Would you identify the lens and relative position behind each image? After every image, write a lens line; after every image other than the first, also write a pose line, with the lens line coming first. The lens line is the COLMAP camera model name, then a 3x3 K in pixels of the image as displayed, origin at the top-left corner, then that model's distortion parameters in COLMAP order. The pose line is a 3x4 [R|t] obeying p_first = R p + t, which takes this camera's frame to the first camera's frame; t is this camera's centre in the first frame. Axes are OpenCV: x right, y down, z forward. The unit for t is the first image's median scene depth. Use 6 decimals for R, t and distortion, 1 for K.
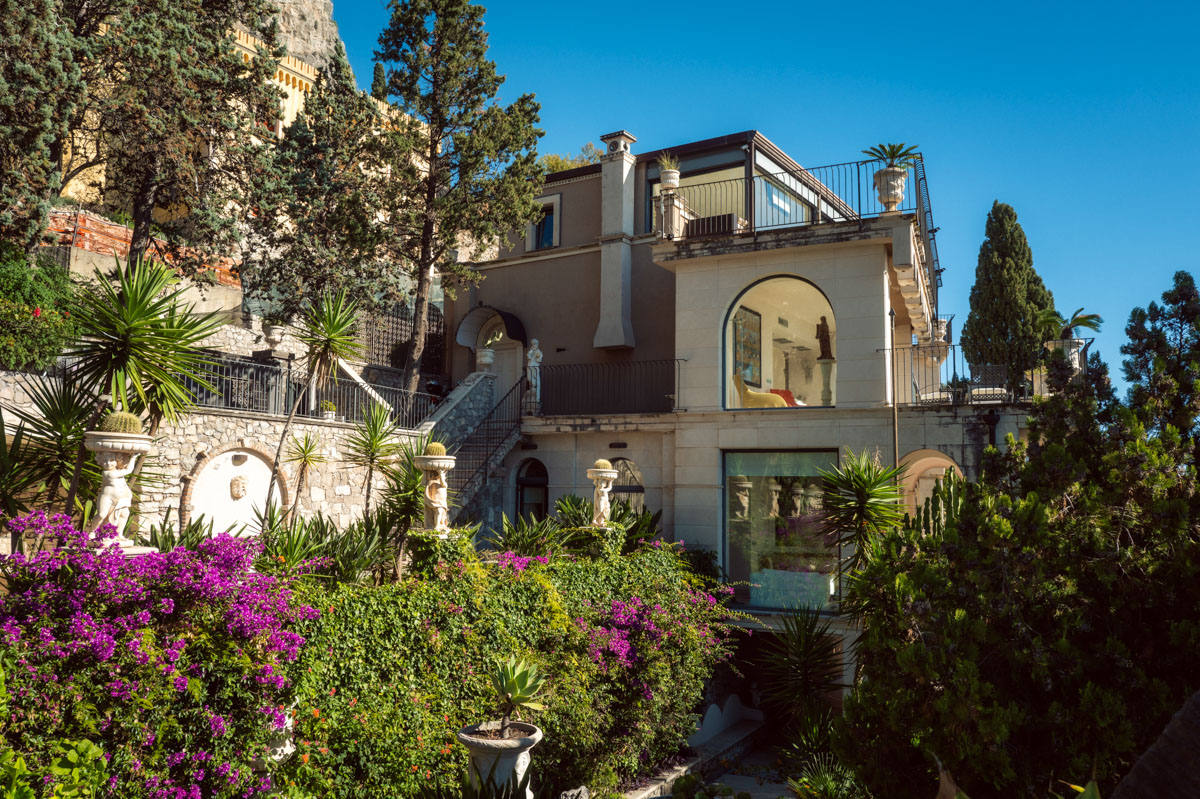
lens RADIAL K [[950.4, 0, 580.3], [0, 950.4, 400.2], [0, 0, 1]] dist [-0.002238, -0.002128]
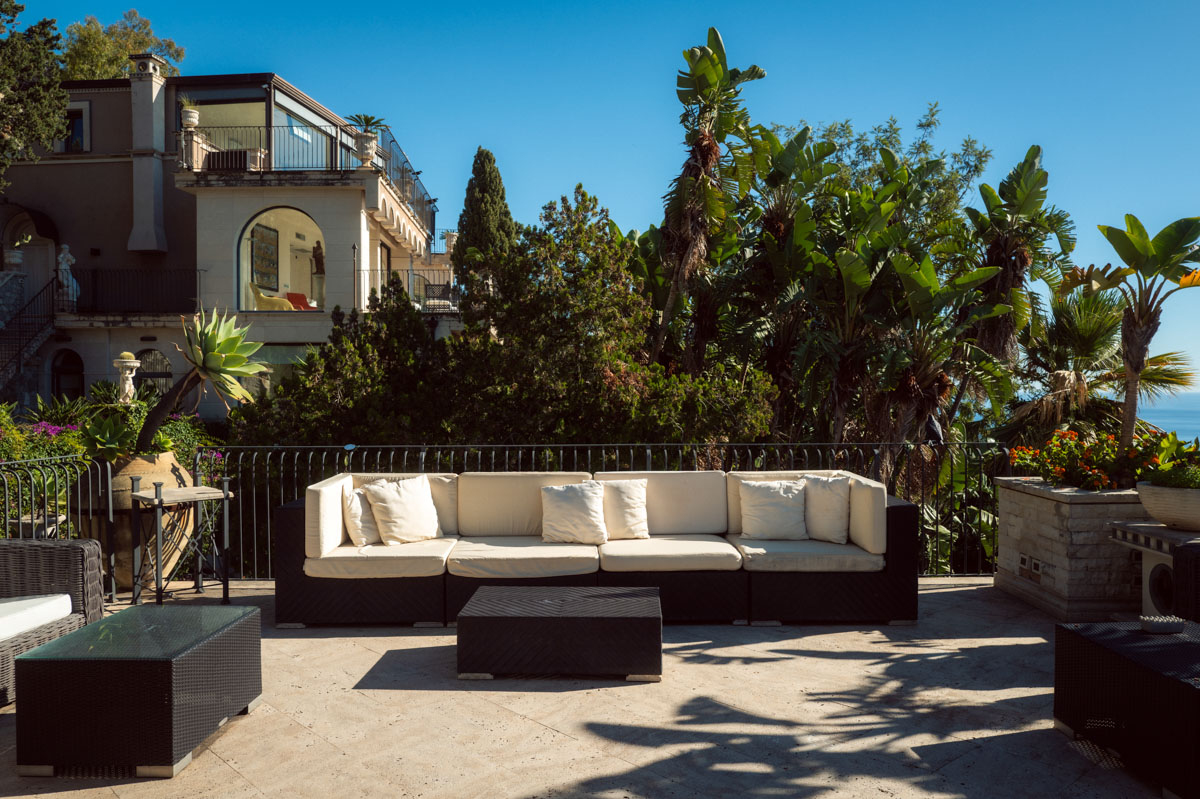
lens RADIAL K [[893.6, 0, 567.9], [0, 893.6, 403.5], [0, 0, 1]] dist [-0.009742, 0.035525]
pose [[0.900186, -0.023879, 0.434851, 0.025450], [-0.031137, 0.992412, 0.118953, -0.023114], [-0.434392, -0.120620, 0.892611, -0.258463]]
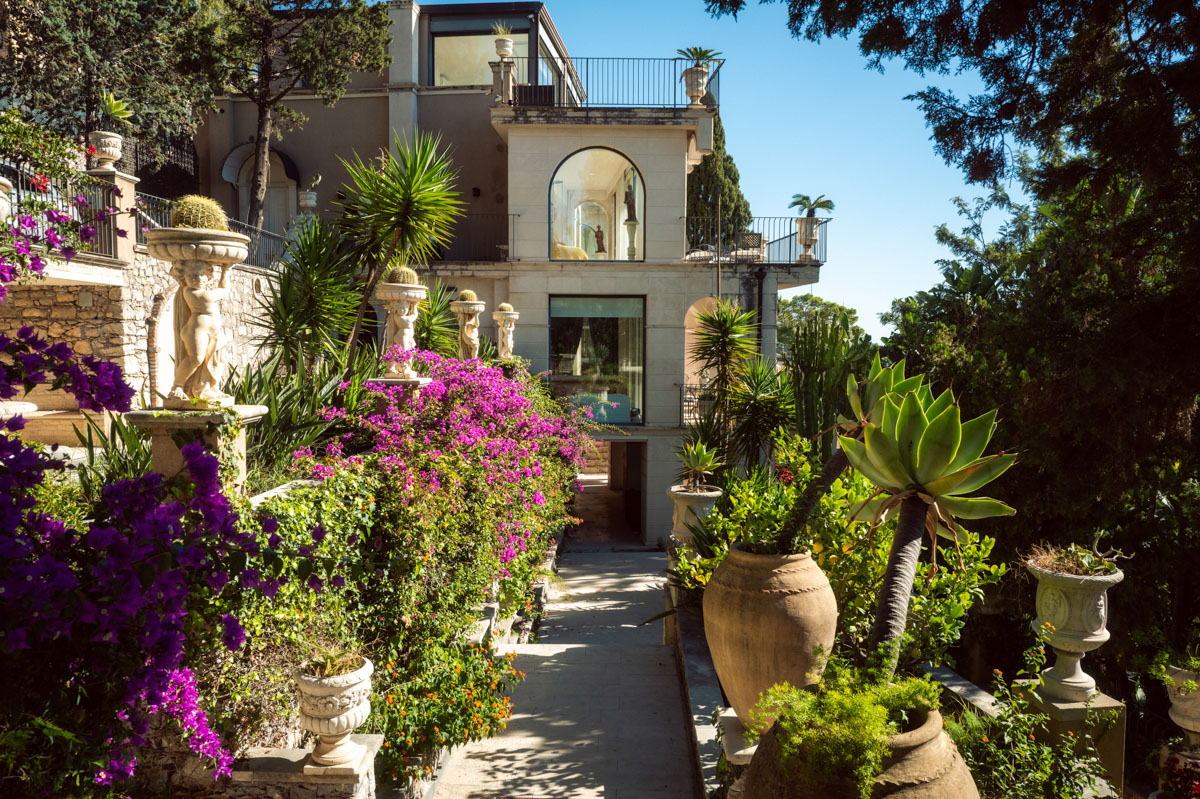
lens RADIAL K [[901.7, 0, 676.1], [0, 901.7, 396.3], [0, 0, 1]] dist [-0.015049, -0.002427]
pose [[0.877955, -0.040646, 0.477014, -0.245373], [-0.040526, 0.986503, 0.158649, -0.006953], [-0.477024, -0.158619, 0.864458, -0.057611]]
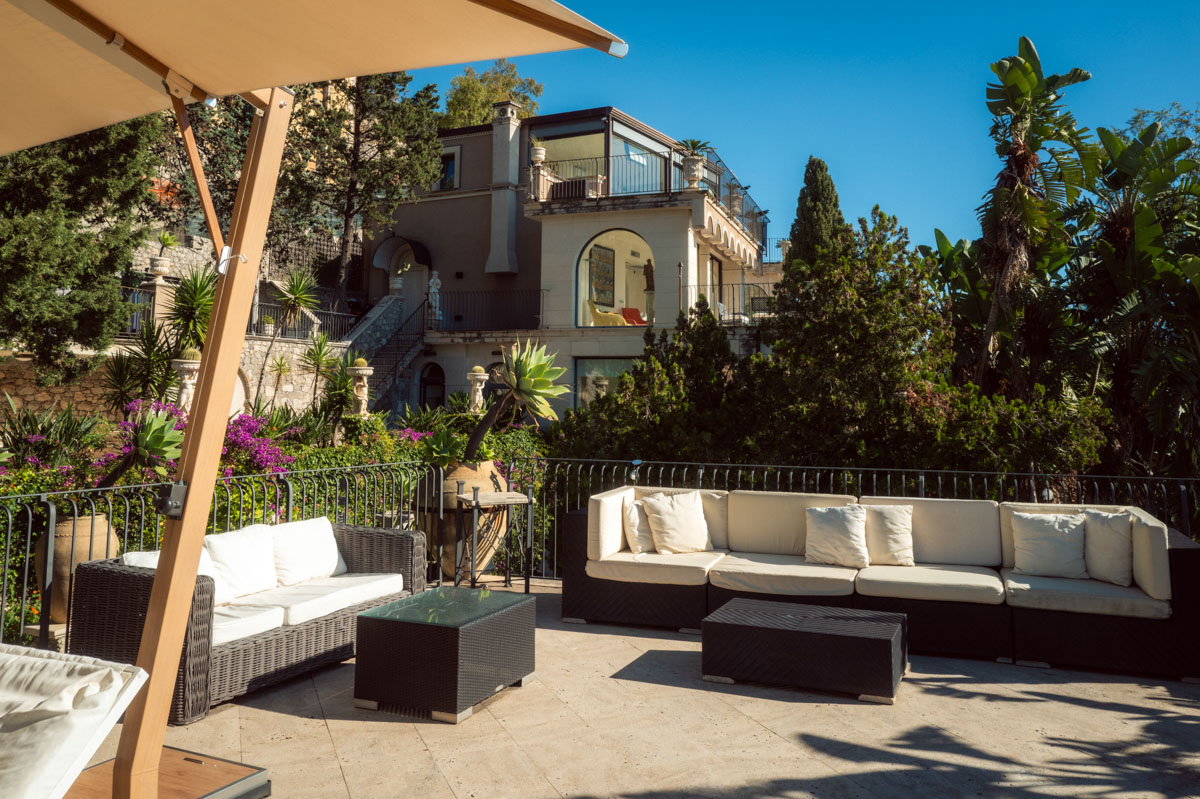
lens RADIAL K [[924.3, 0, 594.5], [0, 924.3, 290.8], [0, 0, 1]] dist [0.000949, 0.006167]
pose [[0.994207, 0.008441, 0.107147, 0.036126], [-0.007681, 0.999942, -0.007503, -0.031543], [-0.107204, 0.006637, 0.994215, -0.300349]]
